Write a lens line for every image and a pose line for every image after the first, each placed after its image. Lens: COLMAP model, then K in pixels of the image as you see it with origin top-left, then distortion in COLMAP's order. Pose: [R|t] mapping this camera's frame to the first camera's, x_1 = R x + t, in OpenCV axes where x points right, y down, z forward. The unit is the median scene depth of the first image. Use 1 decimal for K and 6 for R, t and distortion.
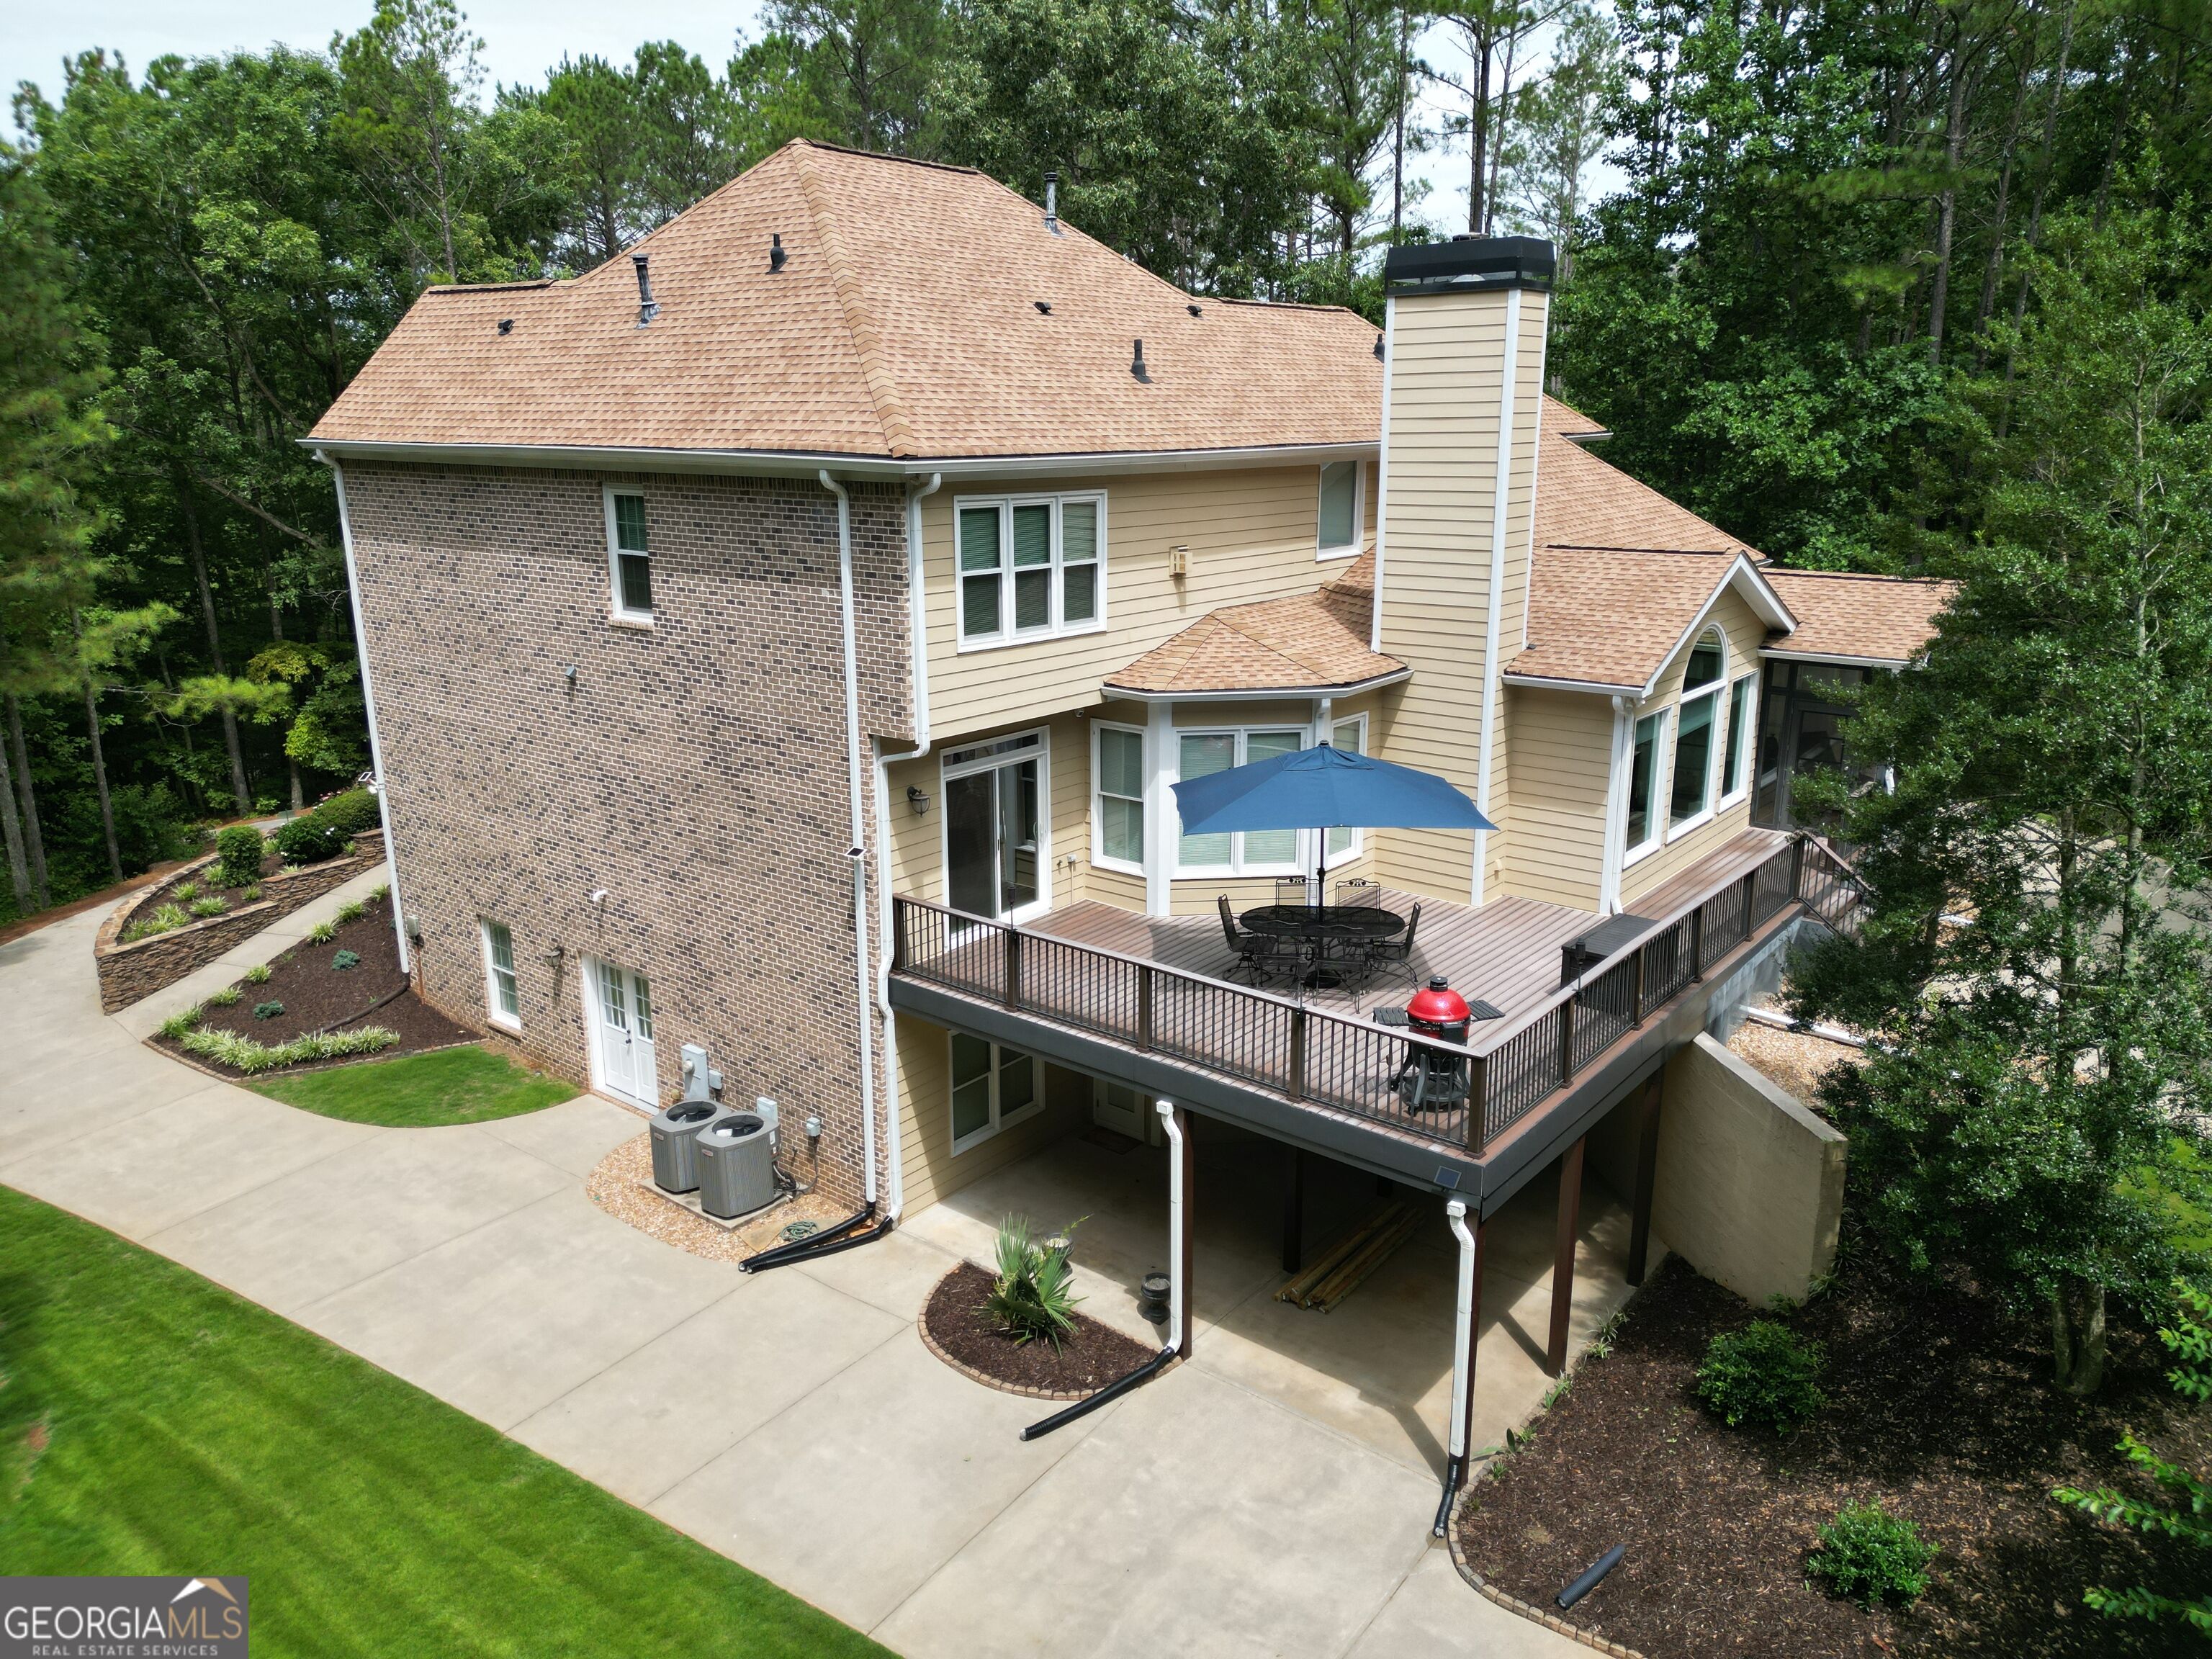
lens RADIAL K [[1544.3, 0, 1109.3], [0, 1544.3, 825.6], [0, 0, 1]] dist [0.088673, -0.097173]
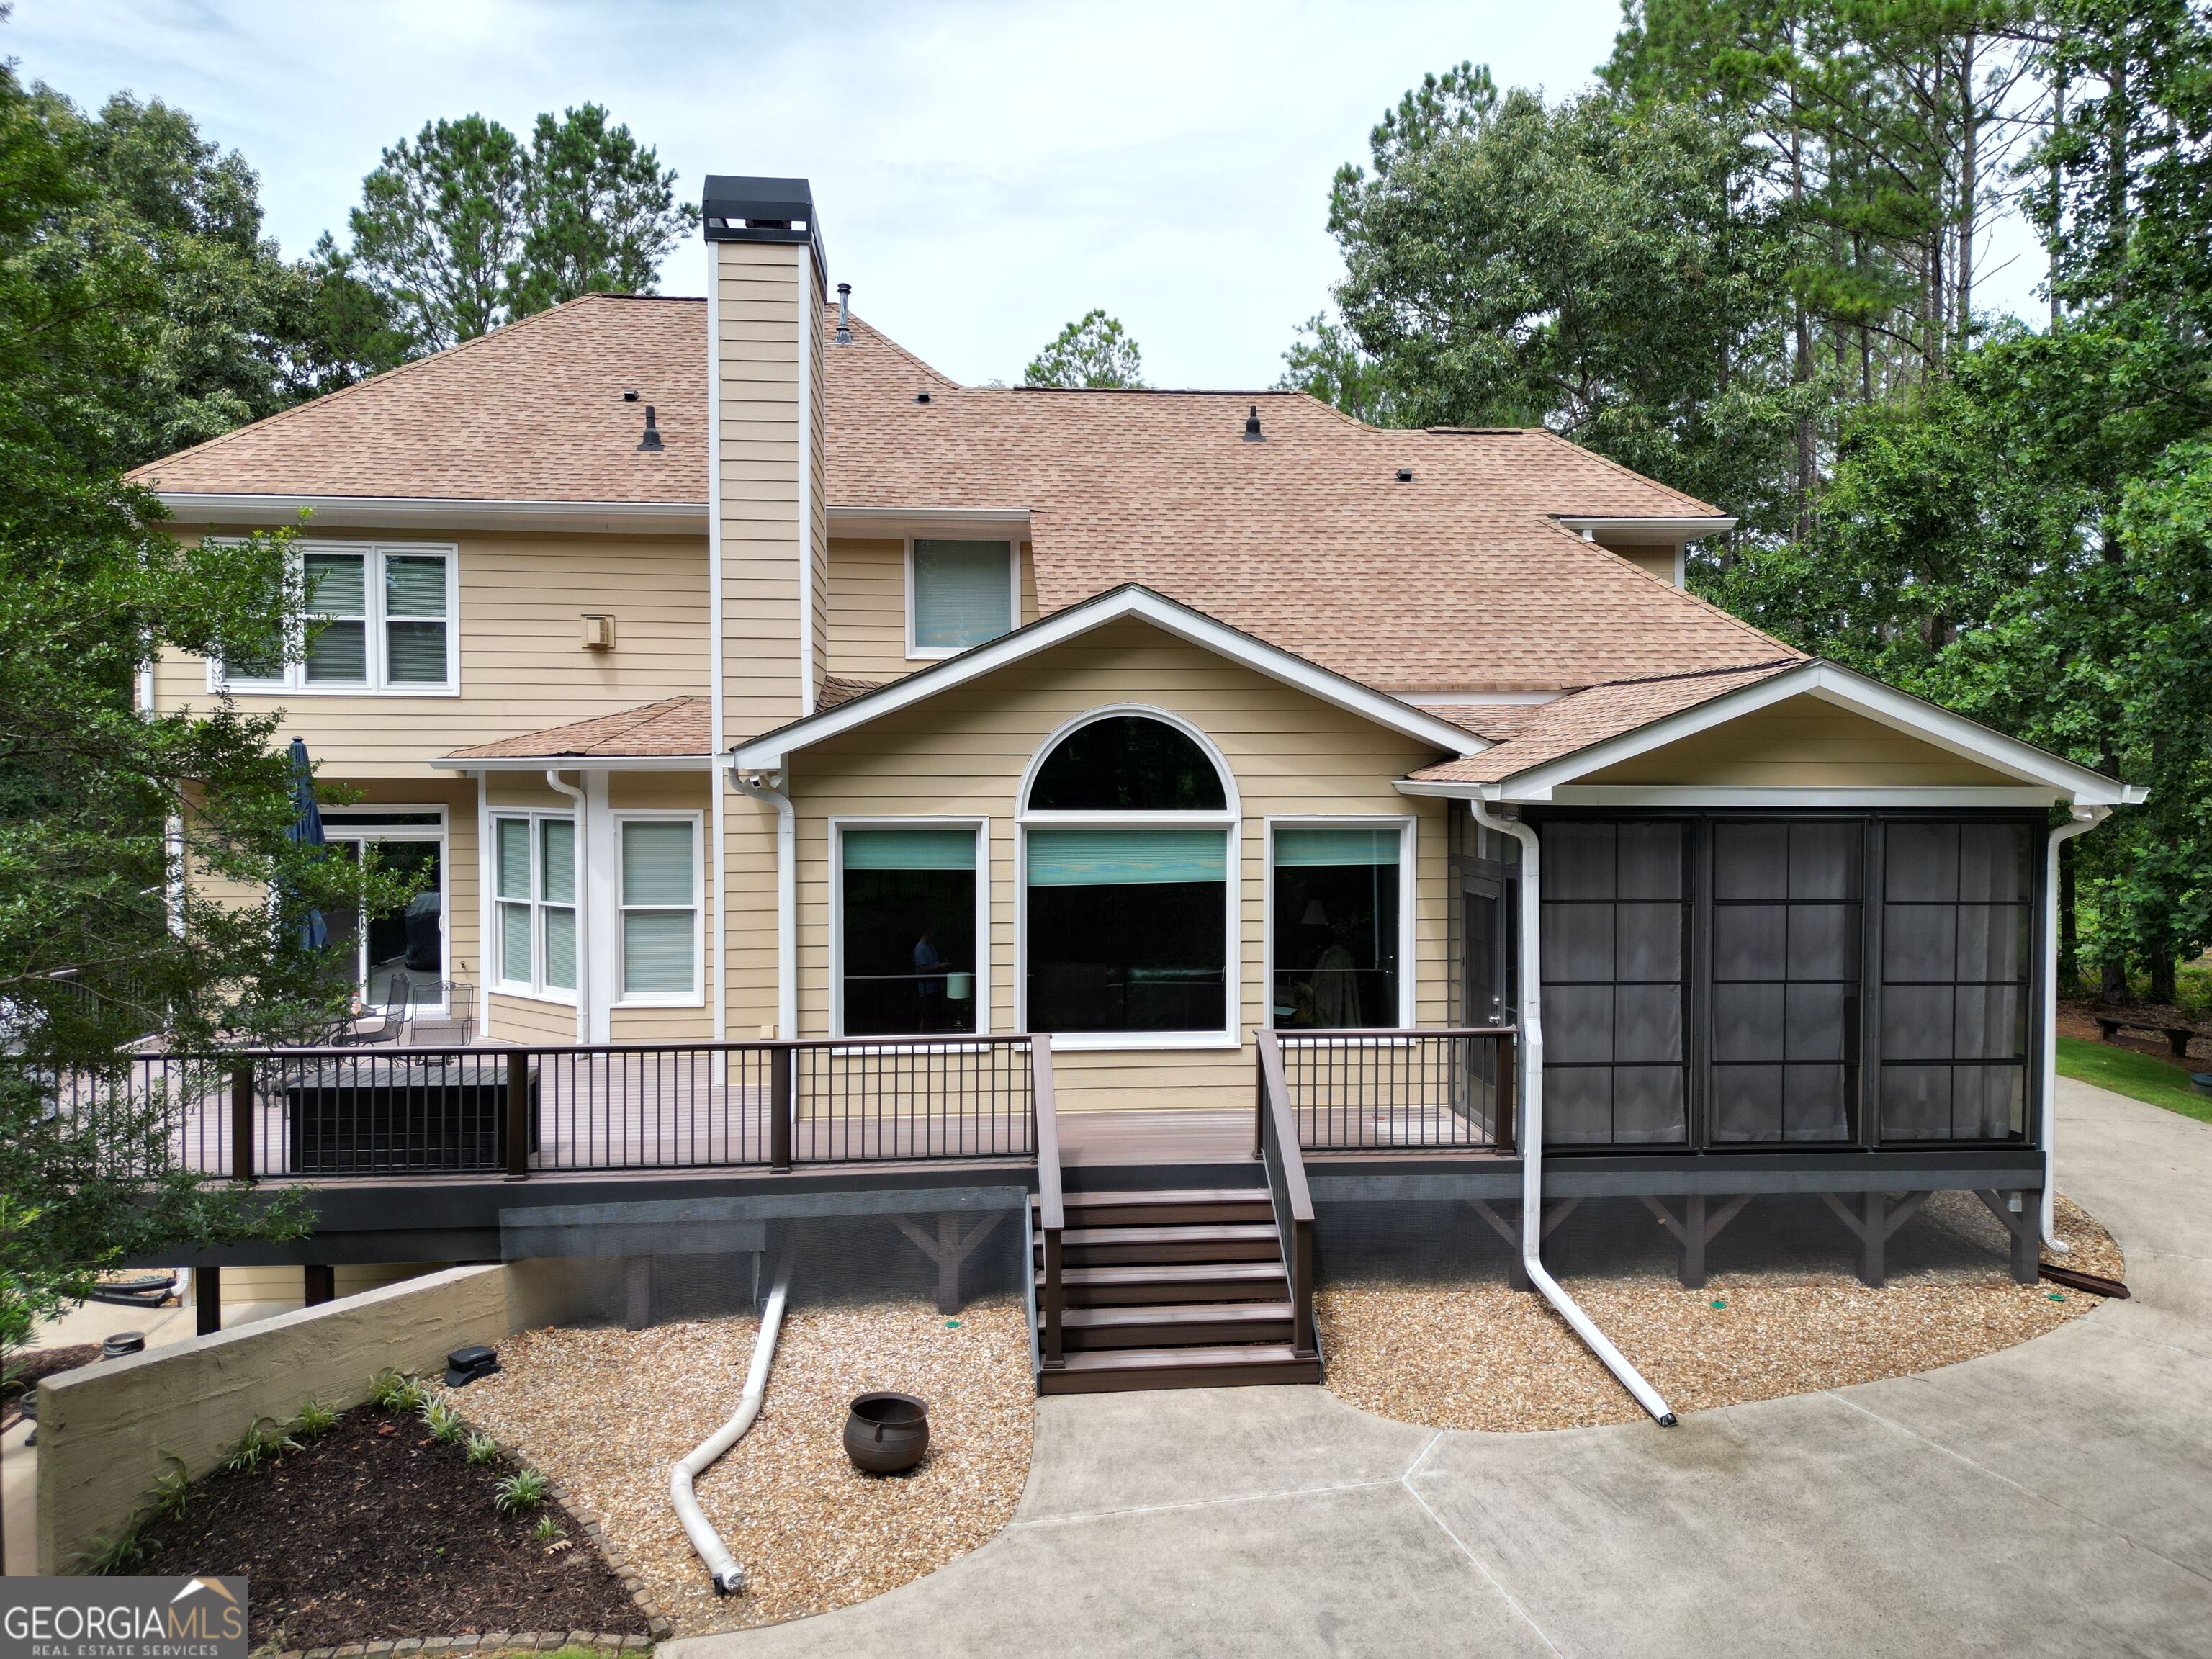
lens RADIAL K [[1544.3, 0, 1109.3], [0, 1544.3, 825.6], [0, 0, 1]] dist [0.088673, -0.097173]
pose [[0.697737, 0.029883, -0.715730, 0.933806], [-0.184482, 0.972925, -0.139223, 0.004774], [0.692192, 0.229181, 0.684359, 0.661777]]
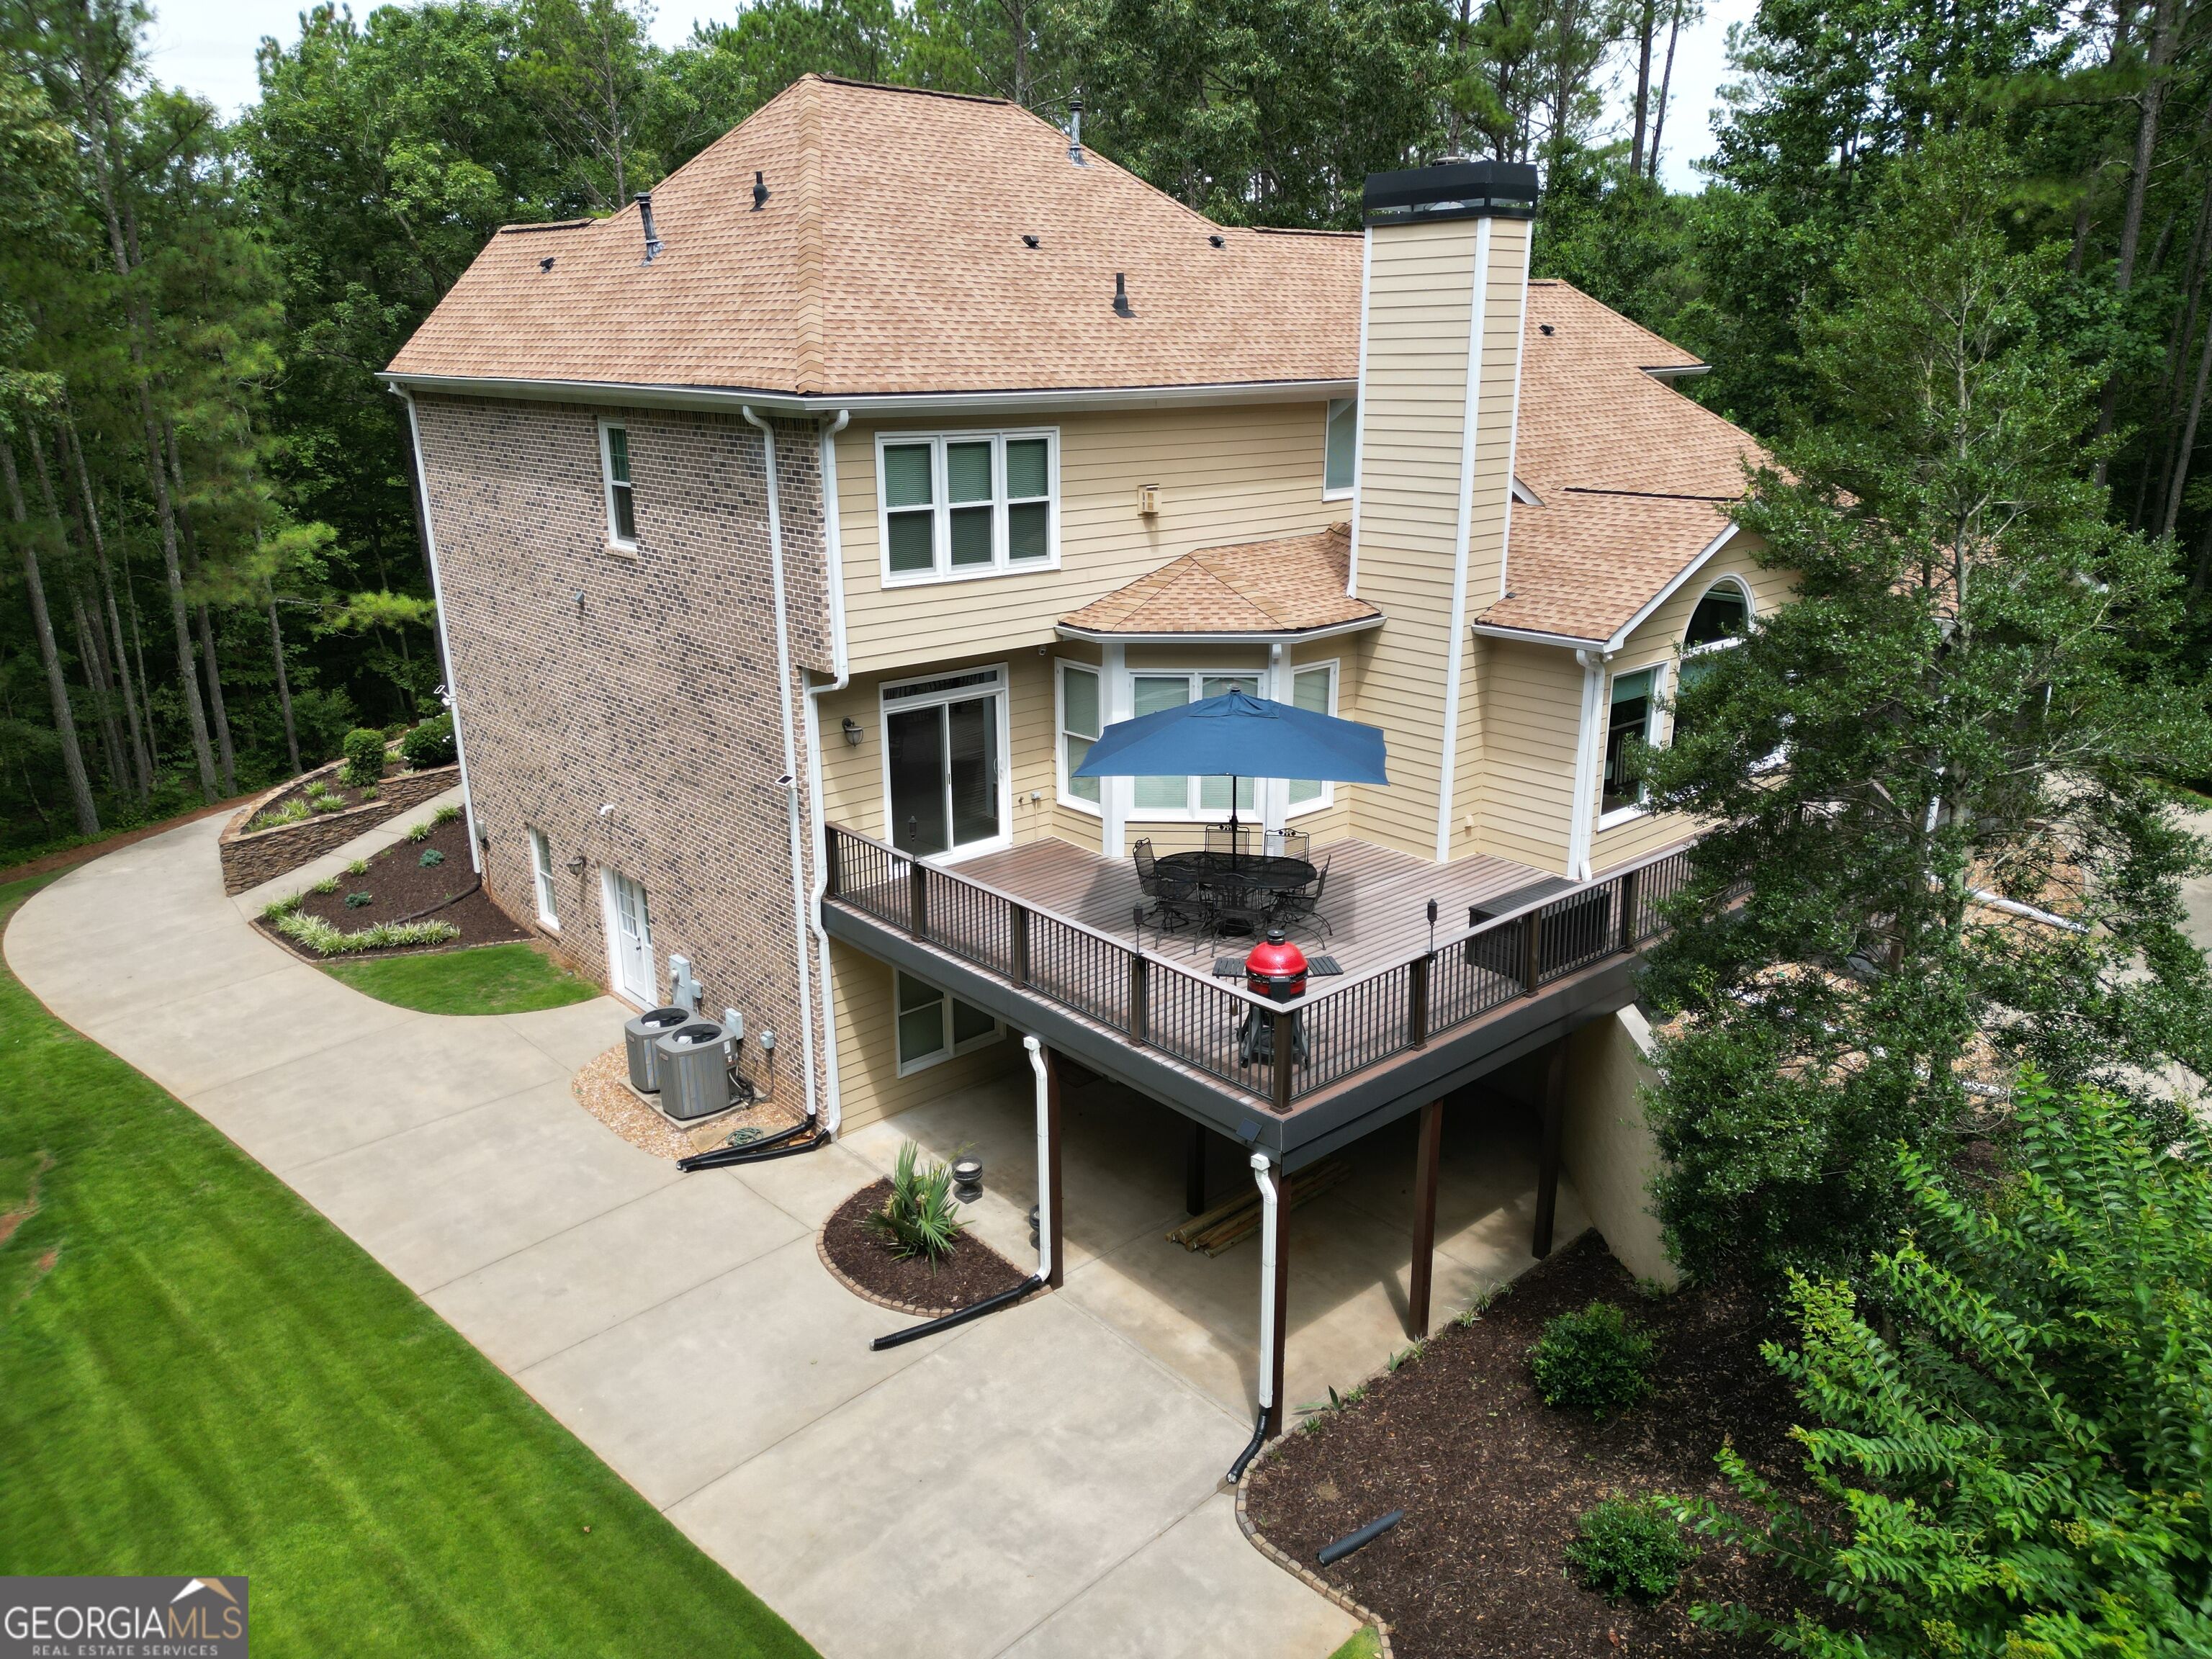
lens RADIAL K [[1544.3, 0, 1109.3], [0, 1544.3, 825.6], [0, 0, 1]] dist [0.088673, -0.097173]
pose [[0.986605, 0.047532, -0.156052, 0.196290], [-0.040830, 0.998112, 0.045873, -0.007740], [0.157938, -0.038887, 0.986683, 0.009332]]
